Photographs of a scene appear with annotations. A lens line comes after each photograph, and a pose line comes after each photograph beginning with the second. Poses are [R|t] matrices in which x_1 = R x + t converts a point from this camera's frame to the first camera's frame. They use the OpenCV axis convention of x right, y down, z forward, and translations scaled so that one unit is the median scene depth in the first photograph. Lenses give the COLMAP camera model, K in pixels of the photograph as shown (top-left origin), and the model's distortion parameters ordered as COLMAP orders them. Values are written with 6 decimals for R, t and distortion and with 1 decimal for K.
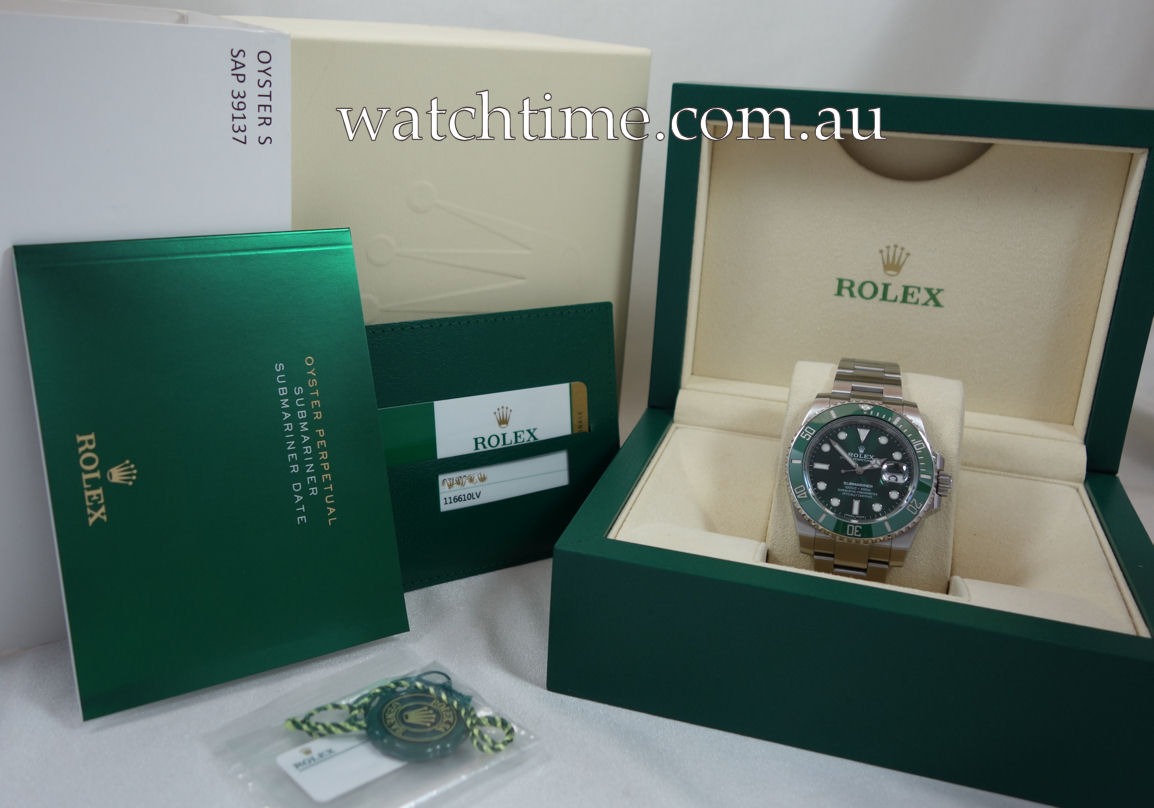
lens RADIAL K [[954.0, 0, 575.9], [0, 954.0, 371.7], [0, 0, 1]] dist [0.001211, -0.000004]
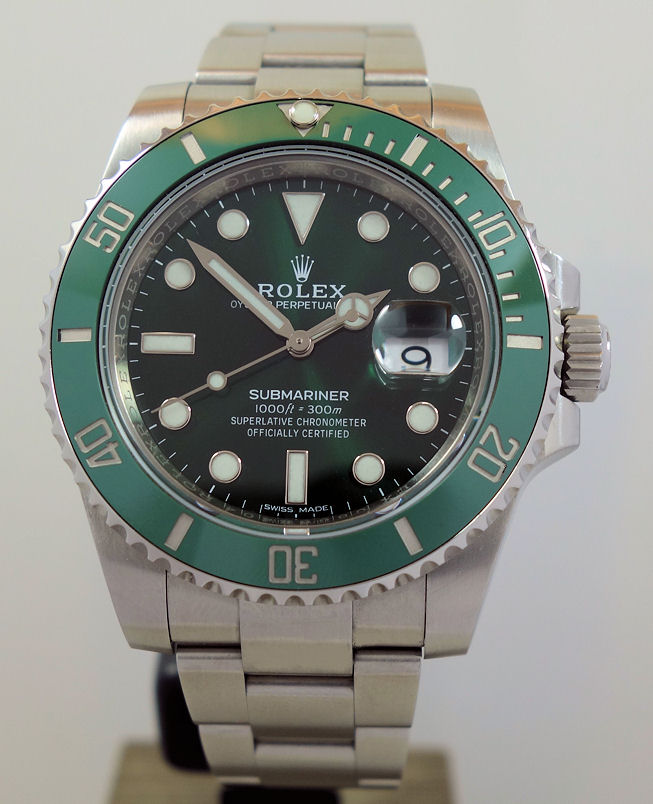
lens RADIAL K [[1406.9, 0, 326.7], [0, 1406.9, 409.6], [0, 0, 1]] dist [0.300481, 0.000000]
pose [[0.965296, -0.128660, 0.227267, 0.208418], [0.084785, 0.977479, 0.193253, 0.042886], [-0.247013, -0.167277, 0.954465, 0.599178]]
